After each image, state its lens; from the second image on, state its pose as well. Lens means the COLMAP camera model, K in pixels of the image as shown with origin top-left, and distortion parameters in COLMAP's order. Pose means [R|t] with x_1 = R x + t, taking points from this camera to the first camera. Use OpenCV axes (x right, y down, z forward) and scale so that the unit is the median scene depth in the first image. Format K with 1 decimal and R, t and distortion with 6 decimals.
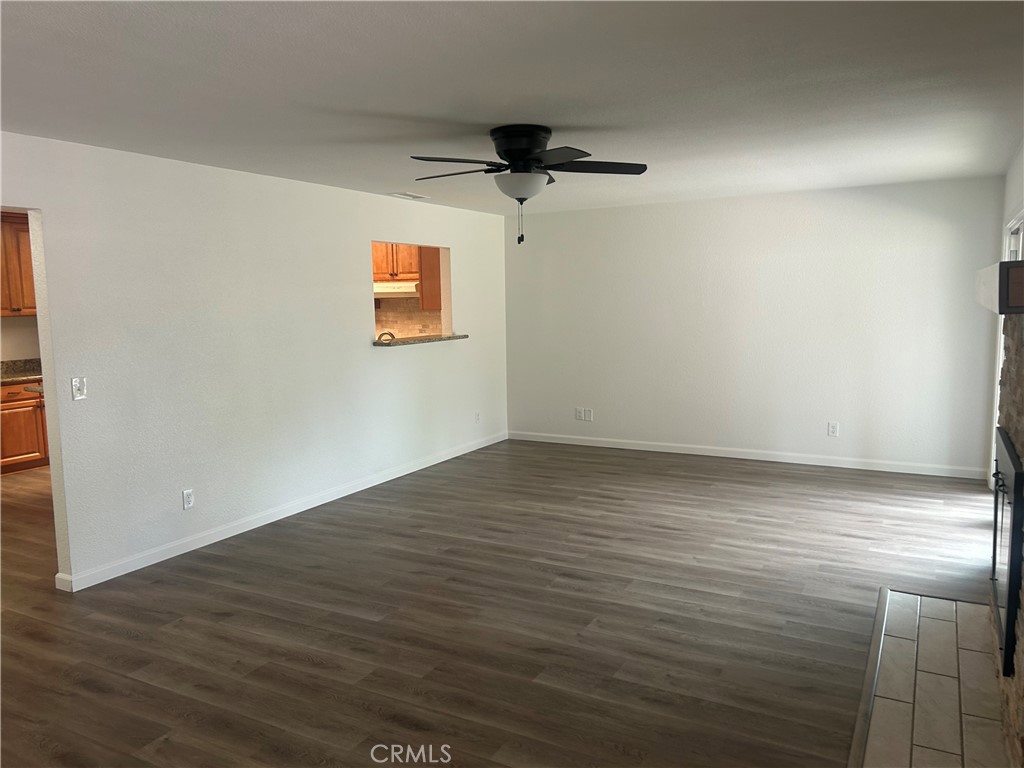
lens RADIAL K [[757.7, 0, 516.4], [0, 757.7, 382.2], [0, 0, 1]] dist [0.002946, -0.016575]
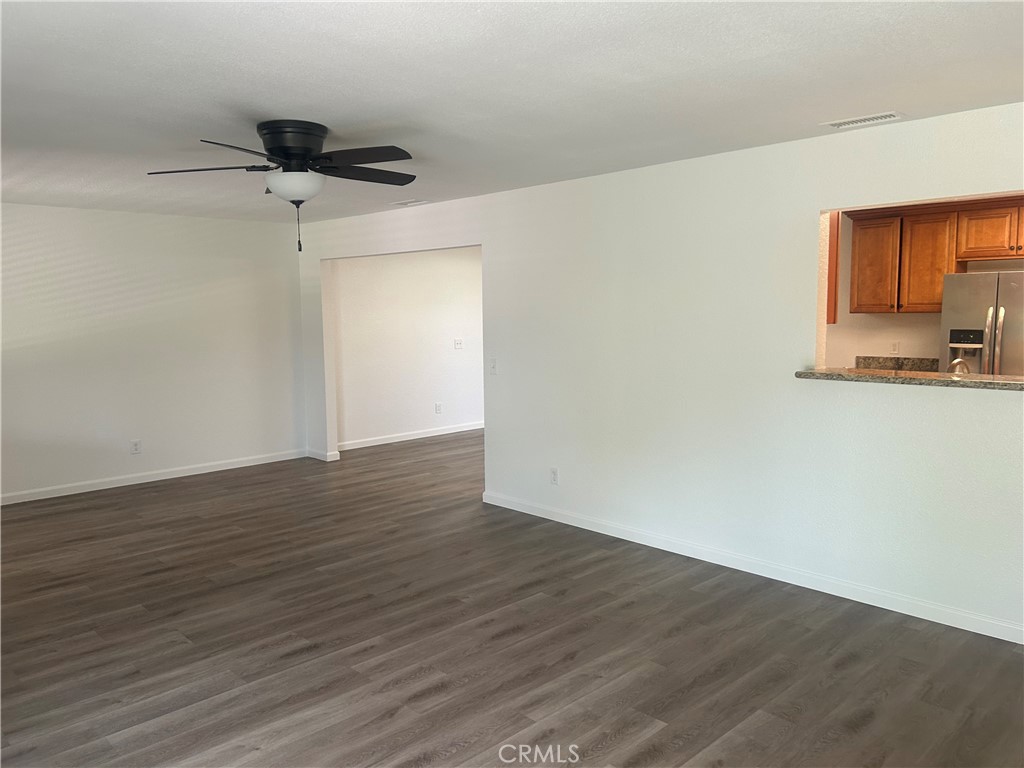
lens RADIAL K [[757.7, 0, 508.2], [0, 757.7, 391.2], [0, 0, 1]] dist [0.002946, -0.016575]
pose [[-0.276747, 0.136771, -0.951160, 0.753184], [-0.098109, 0.980625, 0.169554, -0.181990], [0.955921, 0.140240, -0.257967, 1.372899]]
